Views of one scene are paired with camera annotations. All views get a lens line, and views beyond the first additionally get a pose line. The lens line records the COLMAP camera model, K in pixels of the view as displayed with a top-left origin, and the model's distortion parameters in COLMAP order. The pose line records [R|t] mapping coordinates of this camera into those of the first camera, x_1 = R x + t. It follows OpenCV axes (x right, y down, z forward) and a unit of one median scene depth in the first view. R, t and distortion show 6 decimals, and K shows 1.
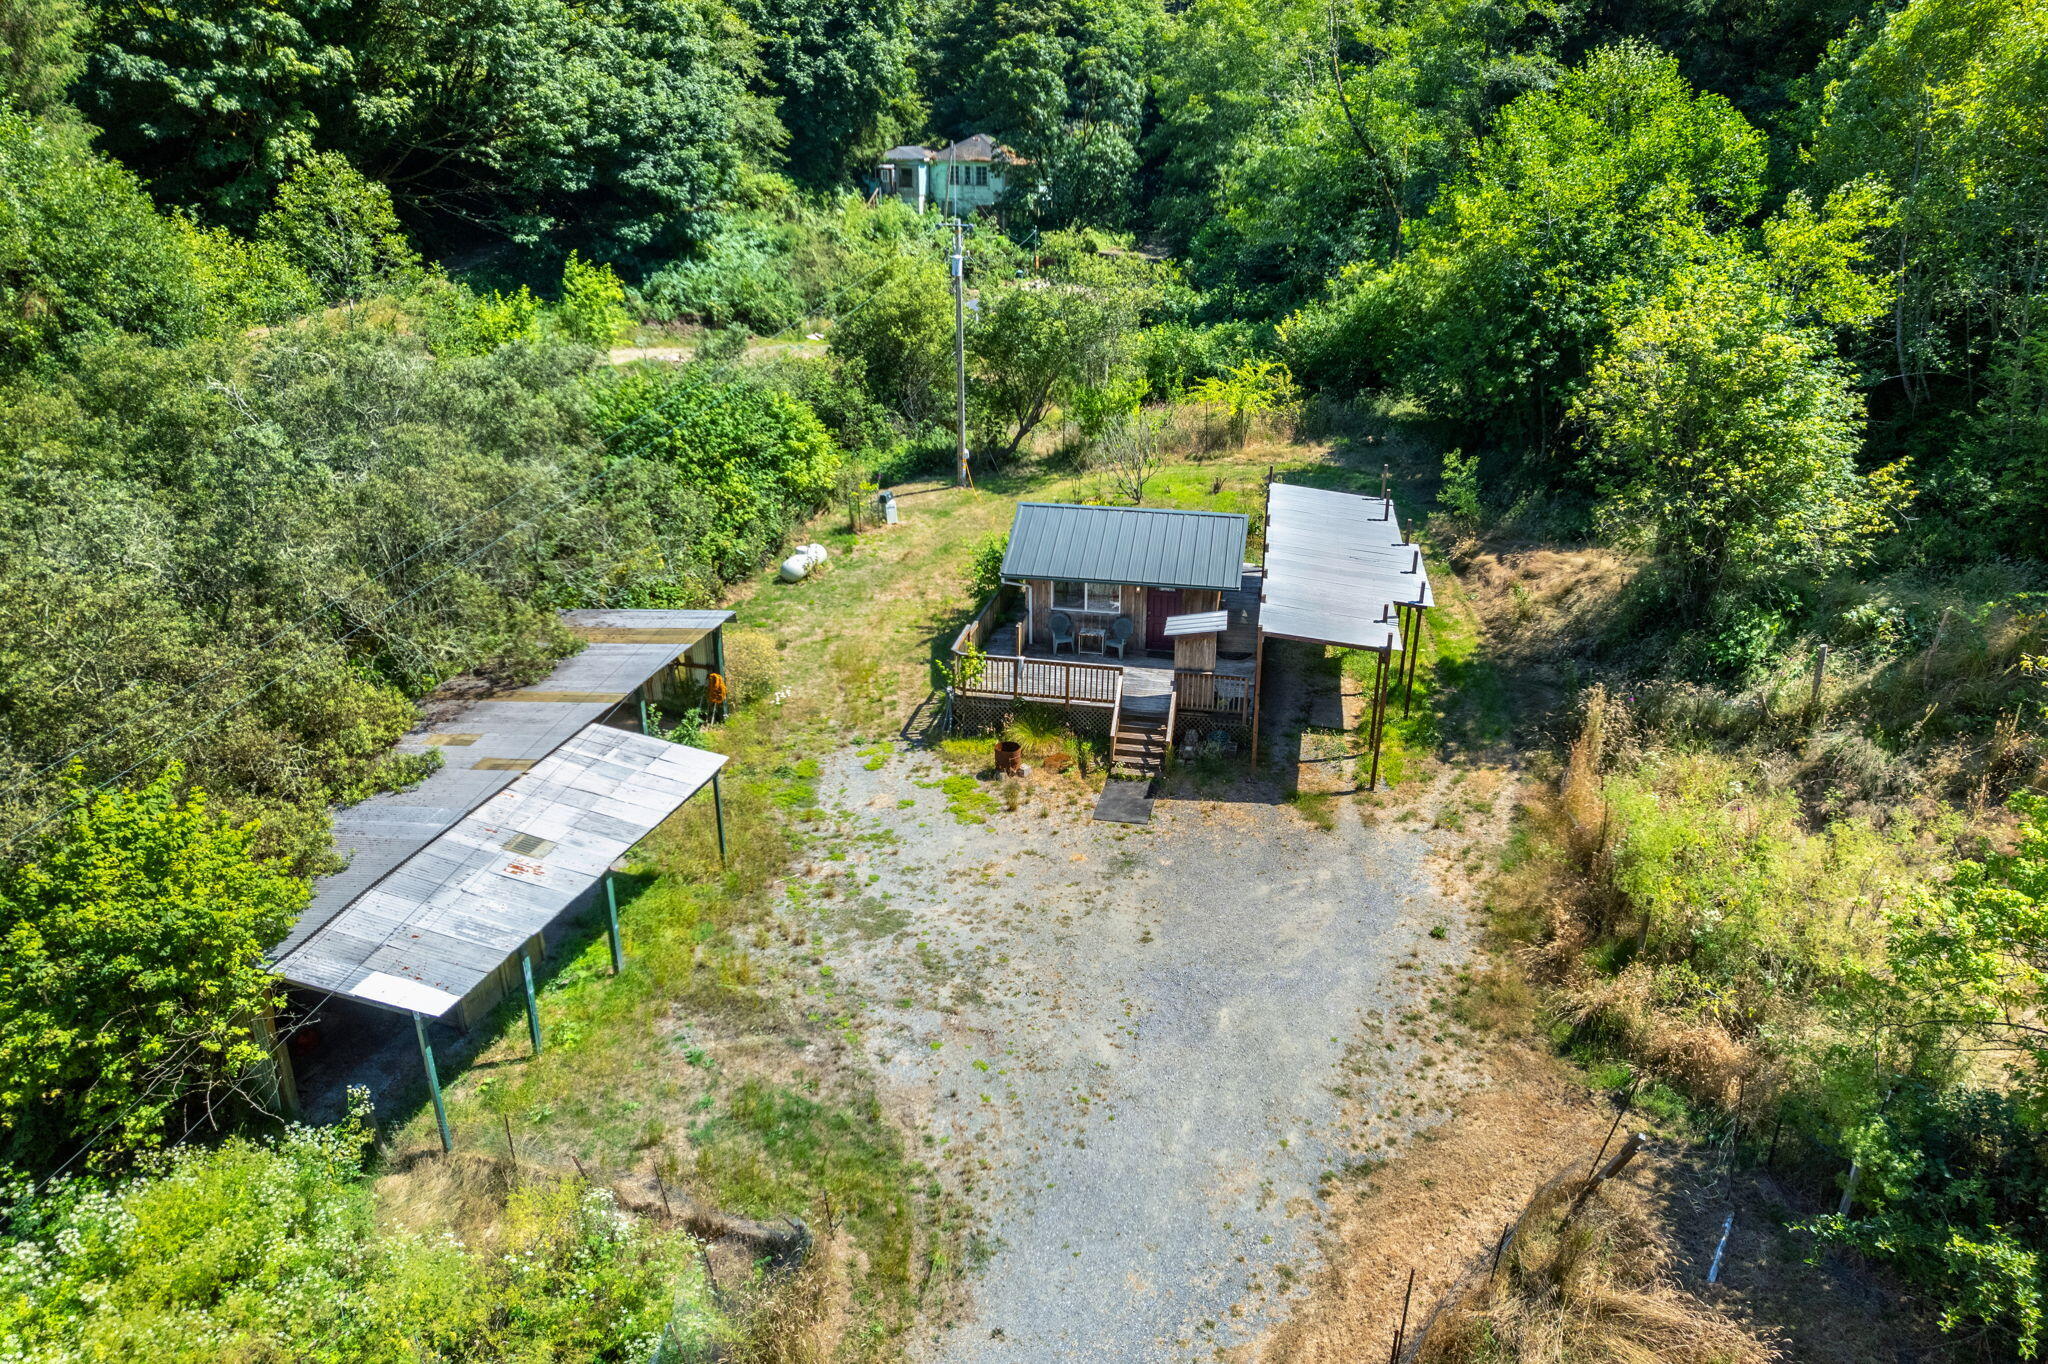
lens RADIAL K [[1281.0, 0, 1027.9], [0, 1281.0, 671.7], [0, 0, 1]] dist [-0.034211, 0.001793]
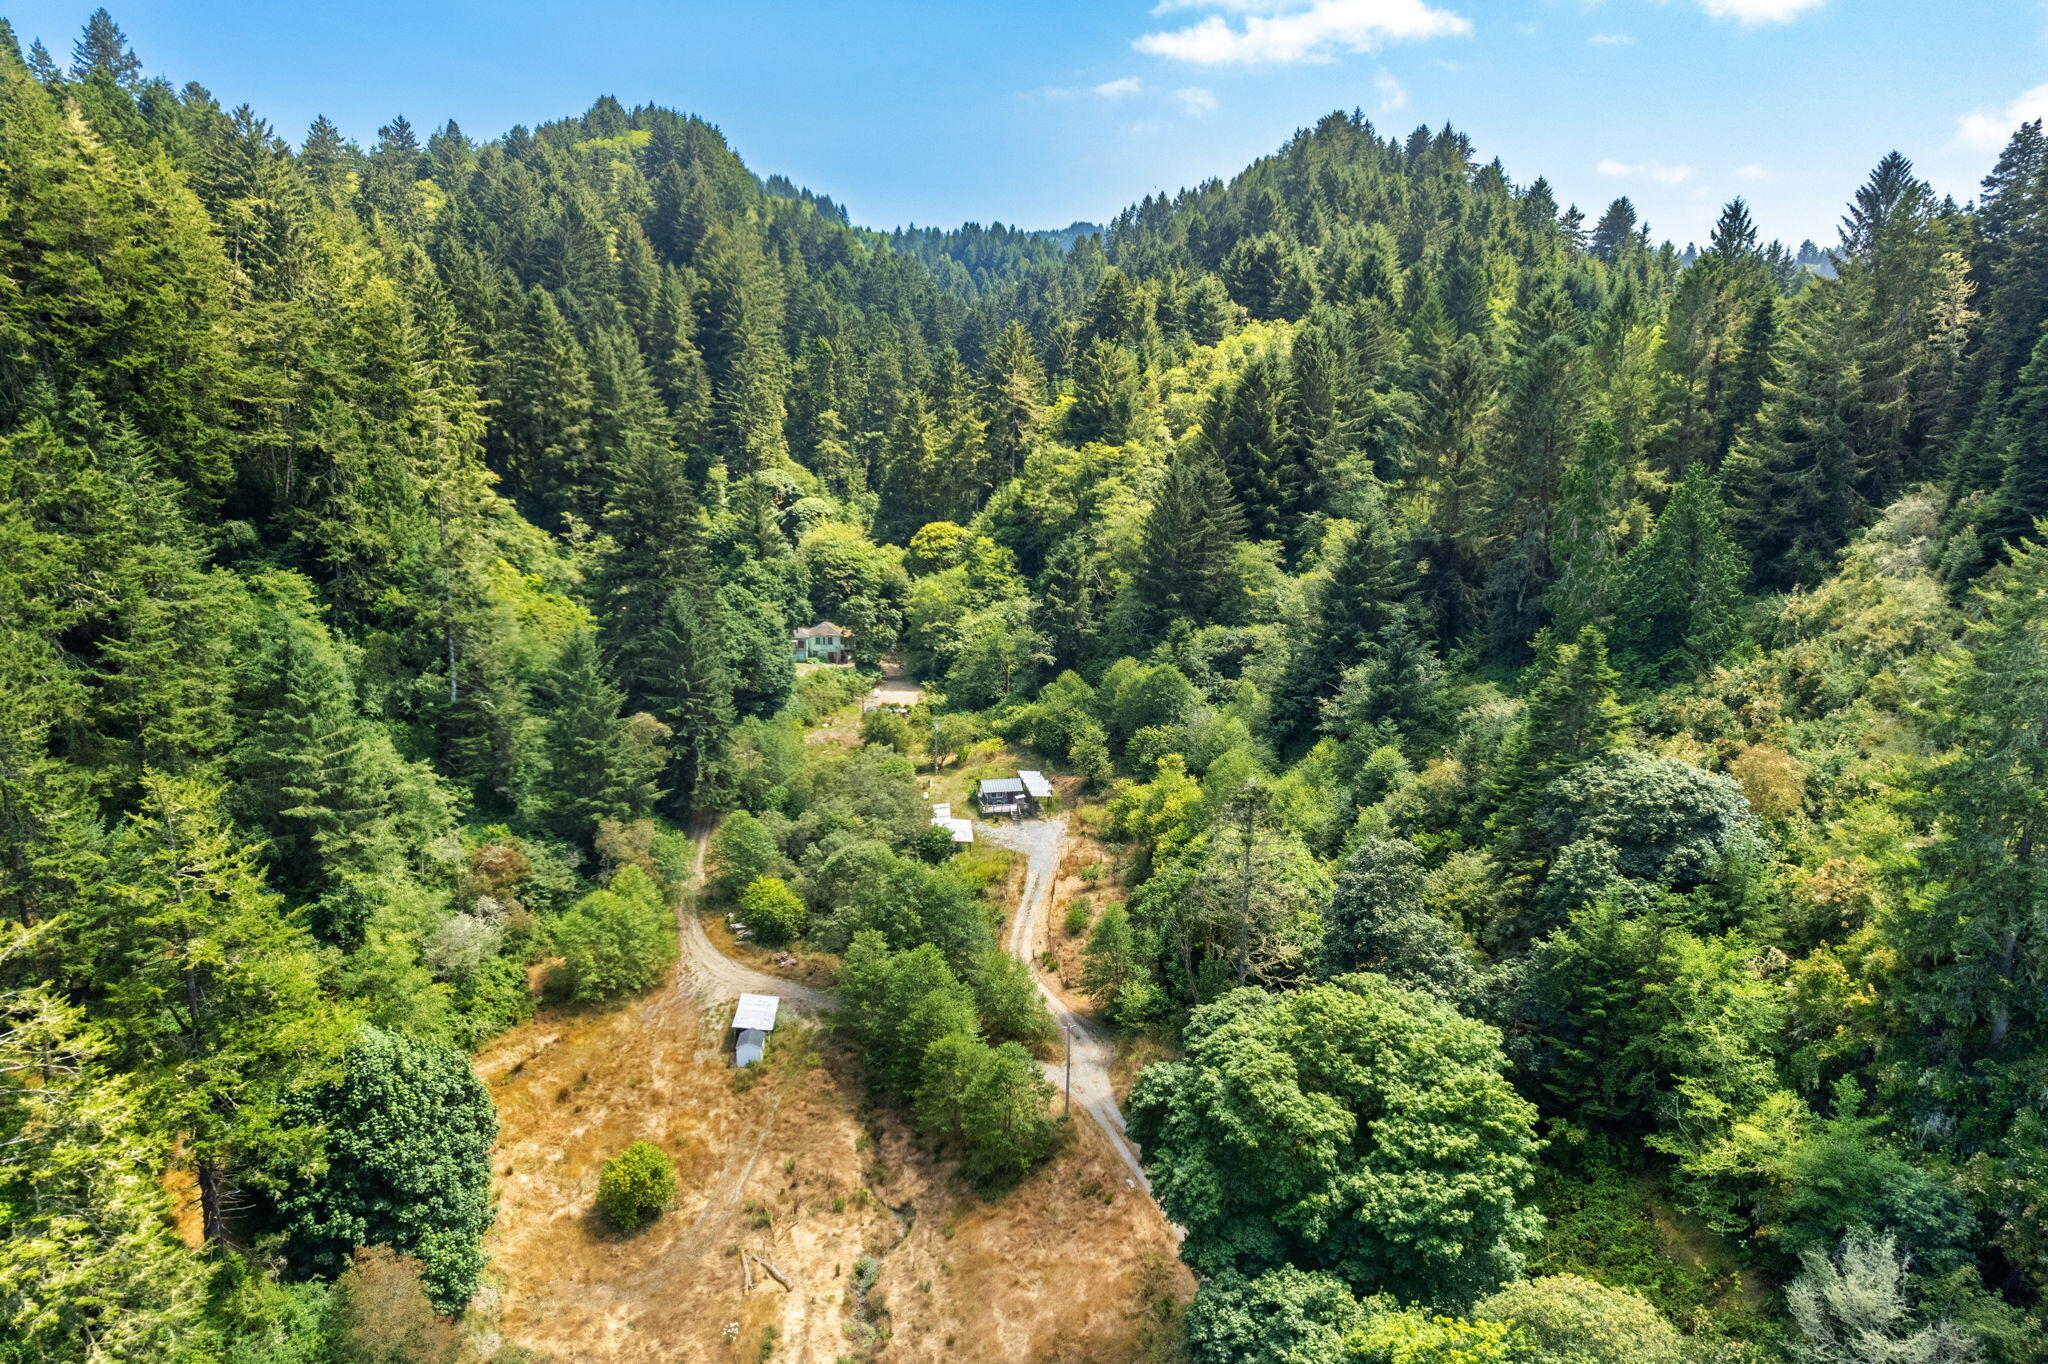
lens RADIAL K [[1281.0, 0, 1025.4], [0, 1281.0, 679.0], [0, 0, 1]] dist [-0.034211, 0.001793]
pose [[0.929226, -0.085283, 0.359537, -2.178880], [0.142374, 0.980510, -0.135387, 0.269370], [-0.340983, 0.176994, 0.923257, -5.225685]]
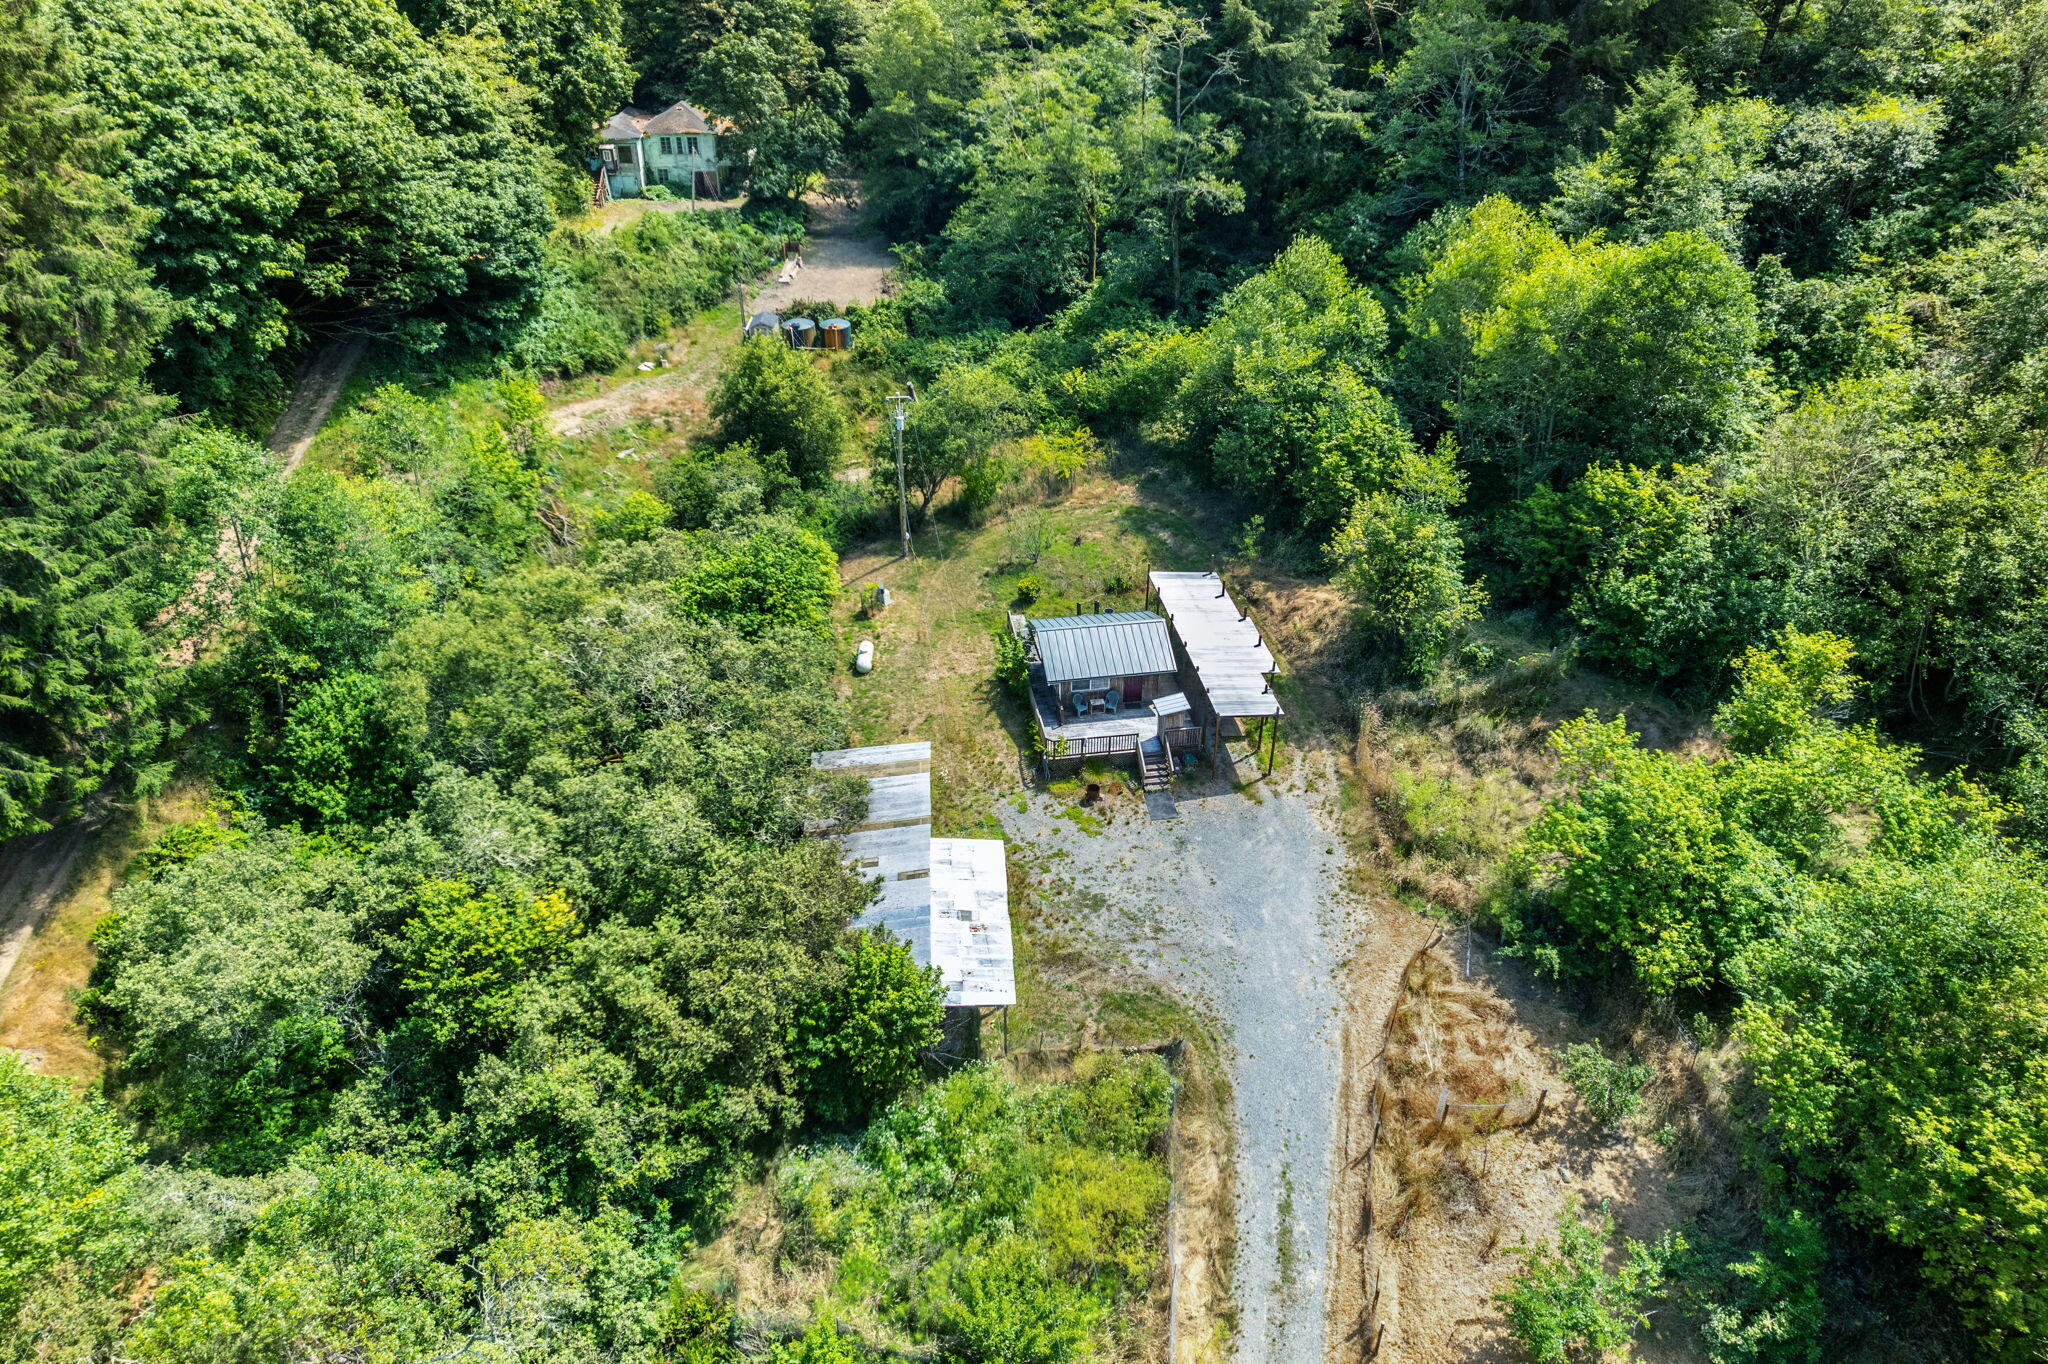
lens RADIAL K [[1281.0, 0, 1003.9], [0, 1281.0, 688.2], [0, 0, 1]] dist [-0.034211, 0.001793]
pose [[0.943641, -0.192656, 0.269121, -0.634667], [0.133674, 0.965700, 0.222609, -0.534506], [-0.302777, -0.174088, 0.937027, -0.738883]]
